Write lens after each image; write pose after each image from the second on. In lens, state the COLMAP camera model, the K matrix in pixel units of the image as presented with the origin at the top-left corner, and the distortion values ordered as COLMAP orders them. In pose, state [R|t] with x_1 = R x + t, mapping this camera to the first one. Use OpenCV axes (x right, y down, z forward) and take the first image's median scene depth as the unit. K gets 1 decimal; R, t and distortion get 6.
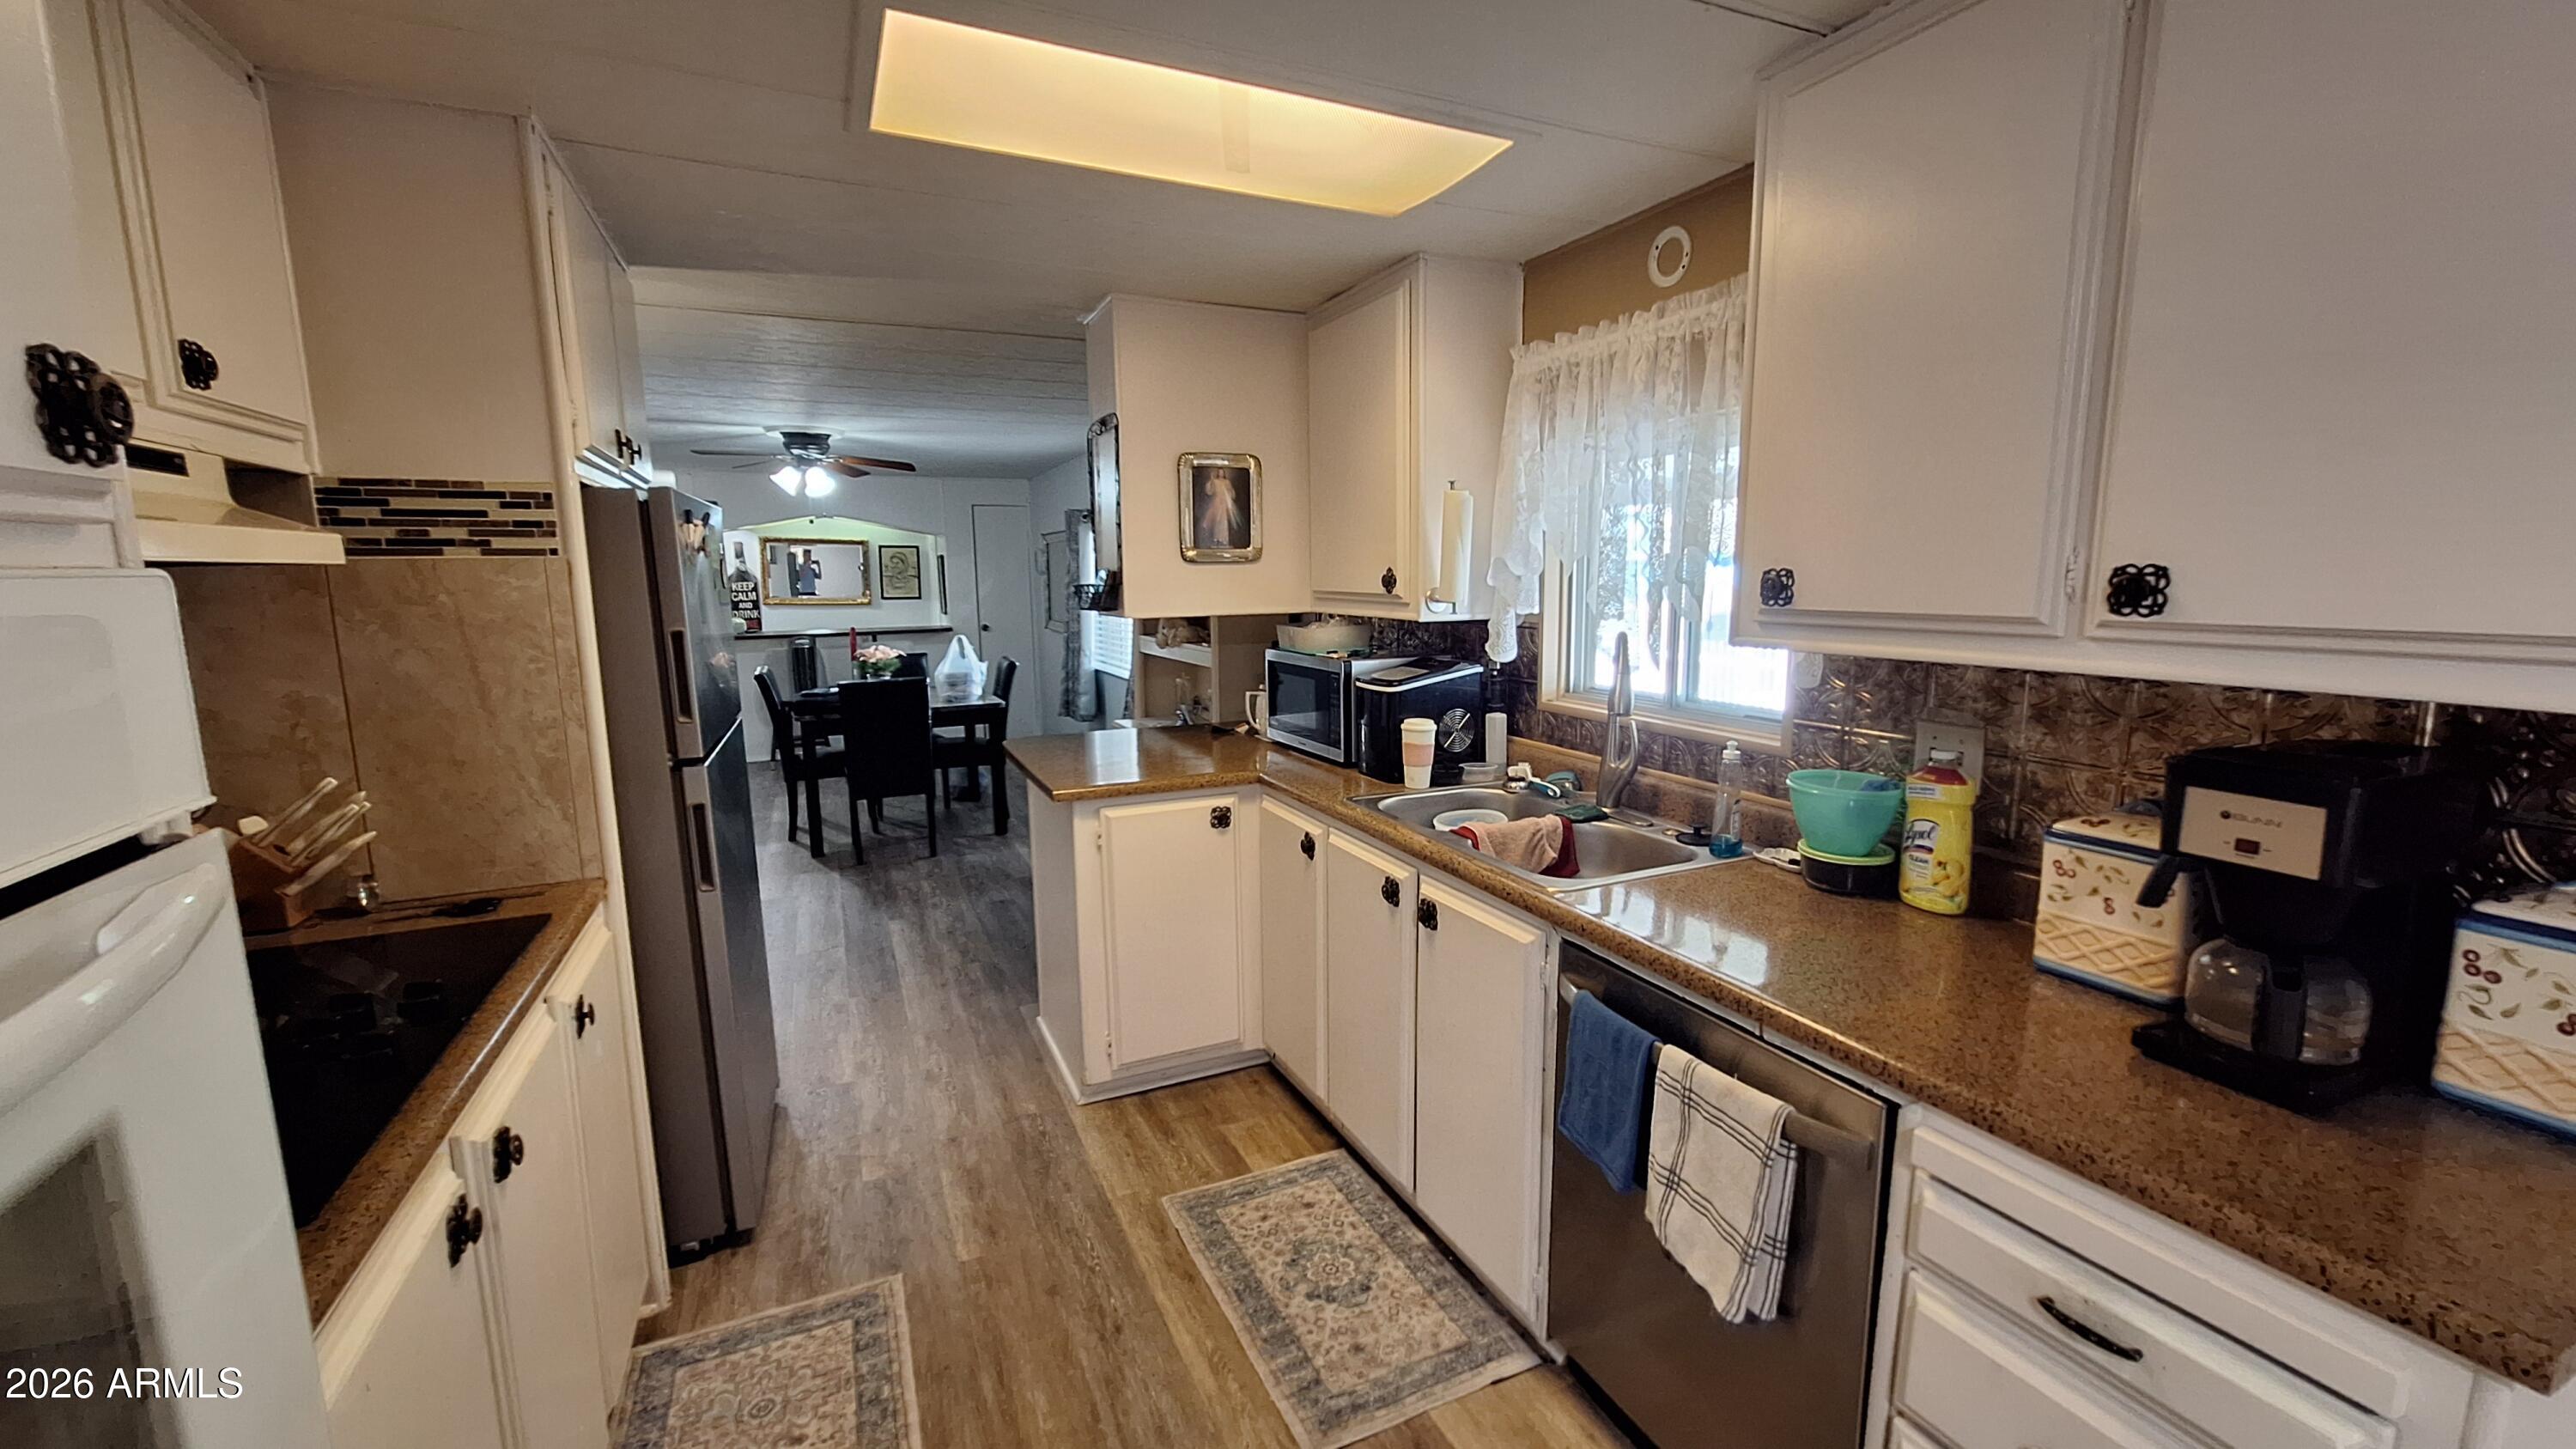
lens RADIAL K [[1017.2, 0, 1295.6], [0, 1017.2, 726.8], [0, 0, 1]] dist [-0.010893, 0.006980]
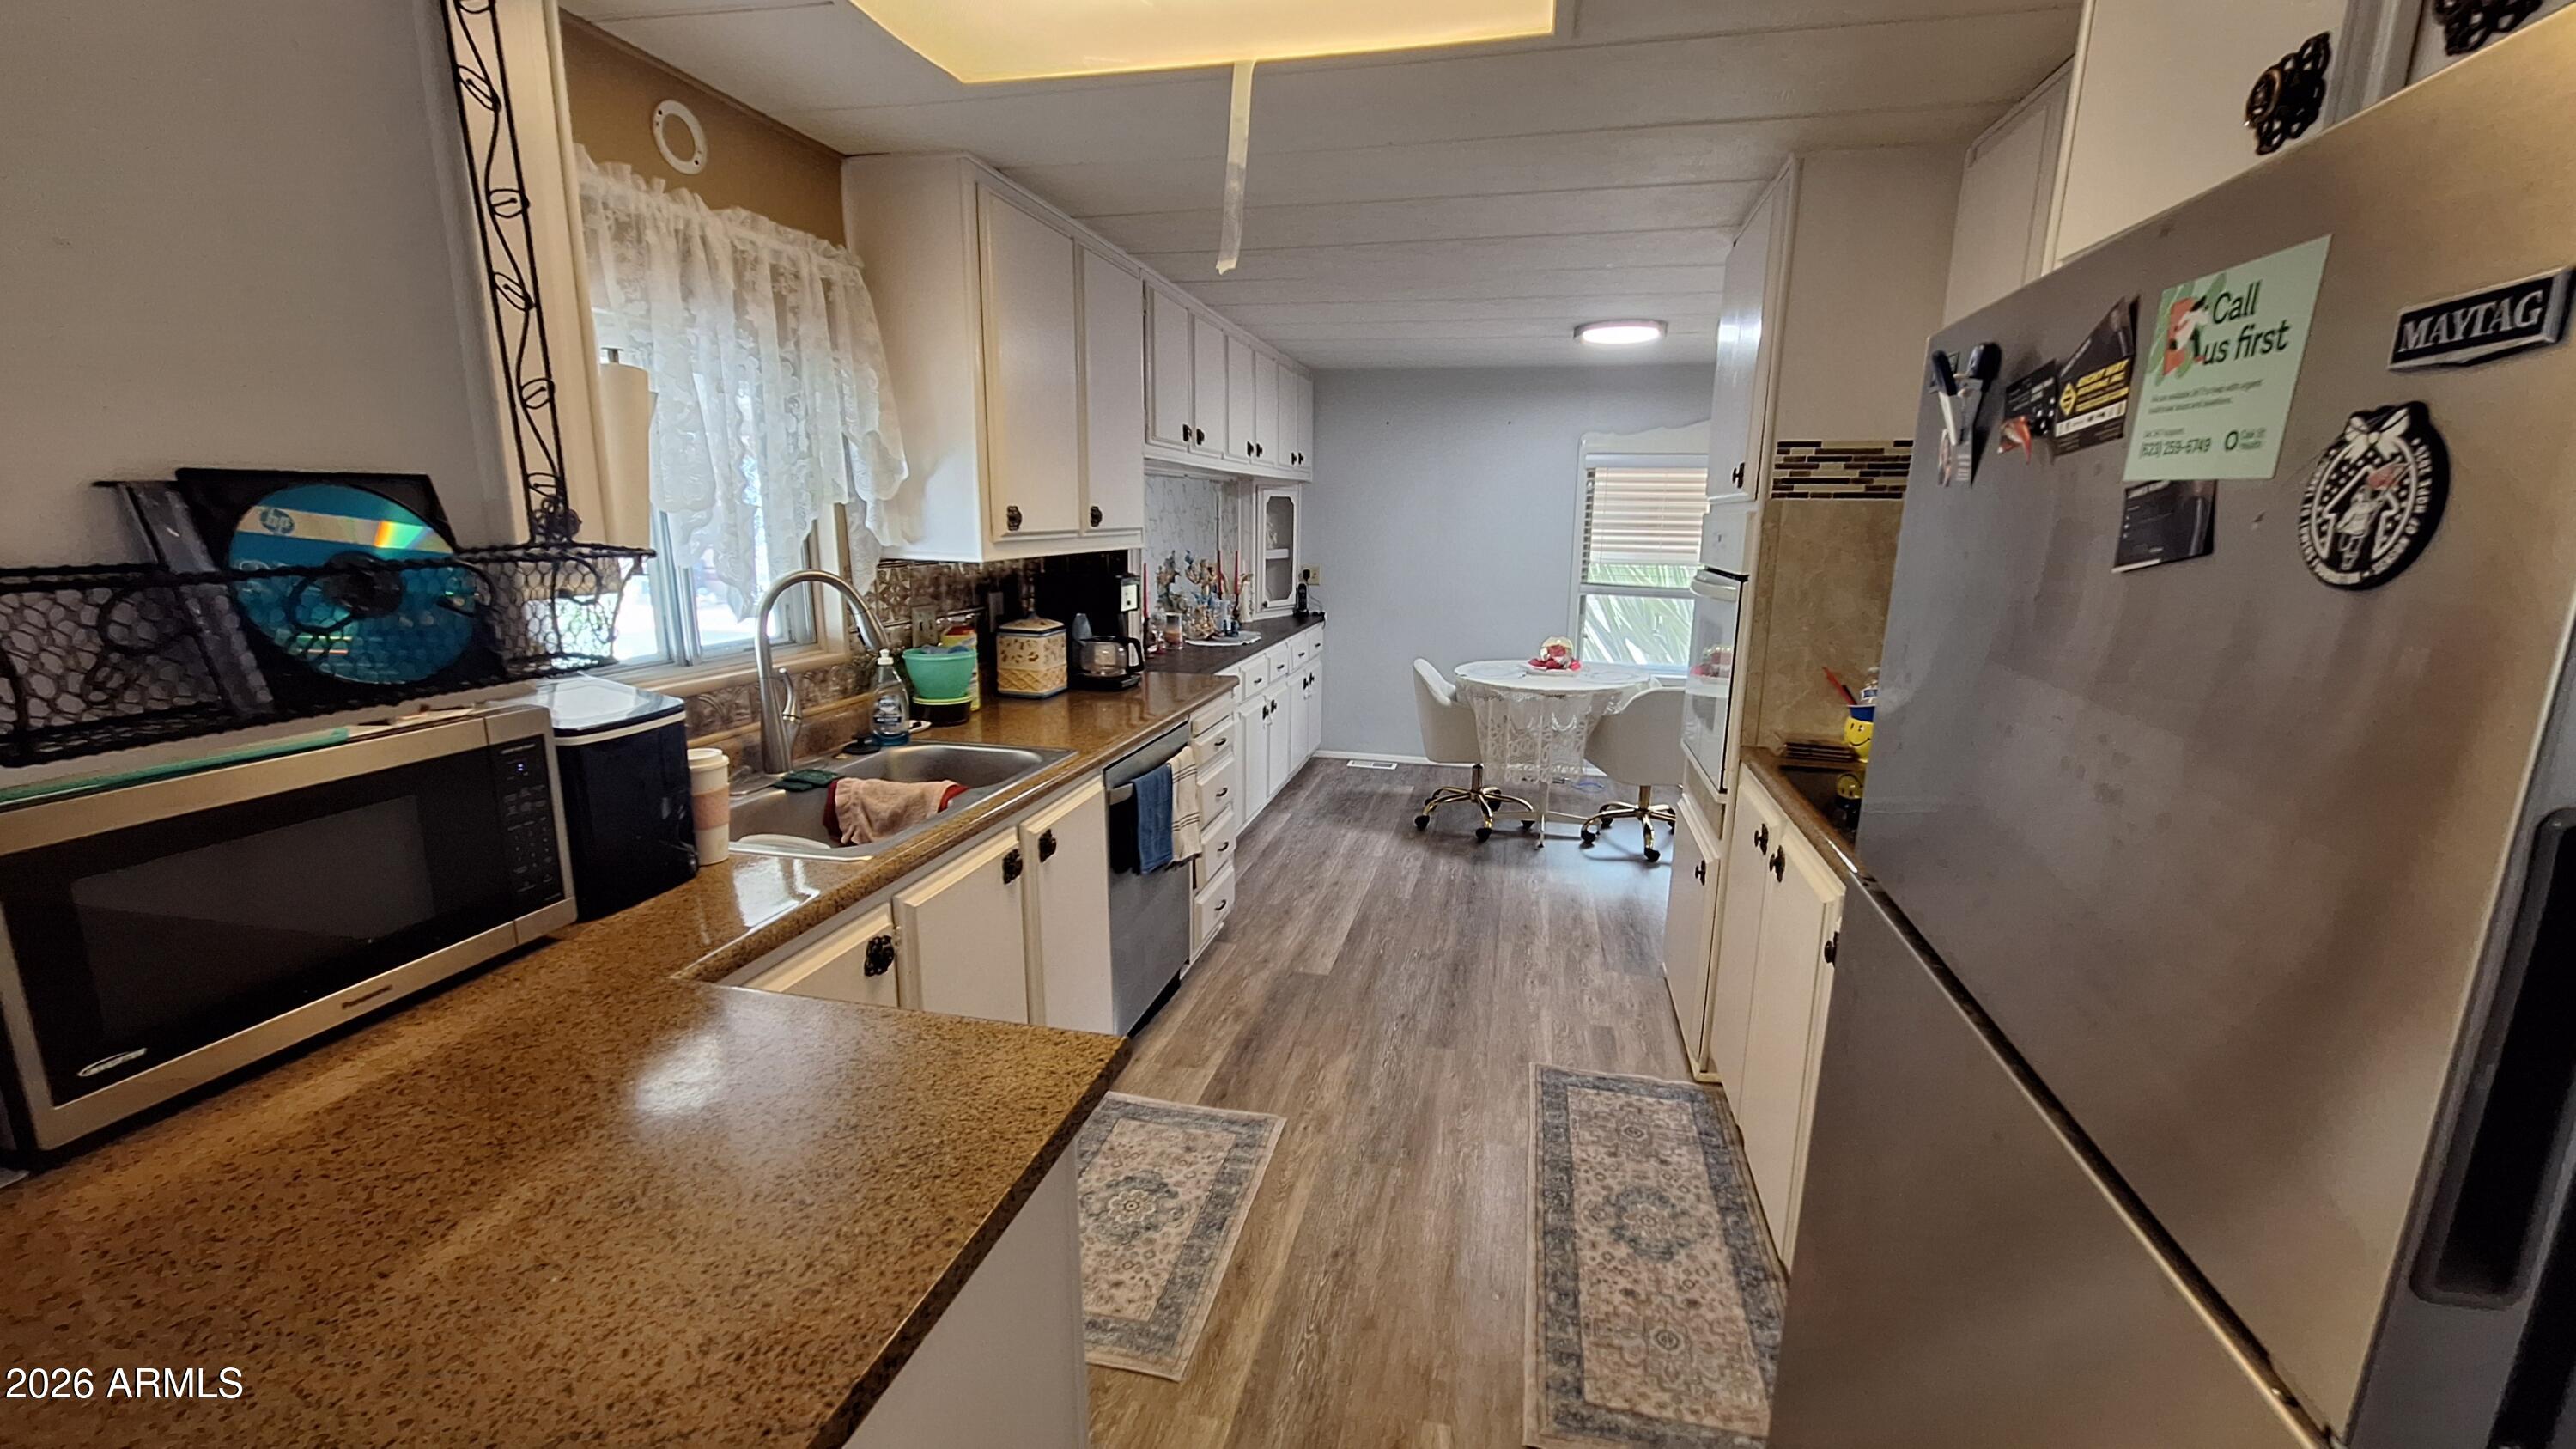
lens RADIAL K [[1013.8, 0, 1300.3], [0, 1013.8, 728.6], [0, 0, 1]] dist [-0.011585, 0.007162]
pose [[-0.788800, -0.132155, 0.600274, -0.646567], [0.087140, 0.942704, 0.322051, -0.224619], [-0.608441, 0.306342, -0.732089, 1.506460]]
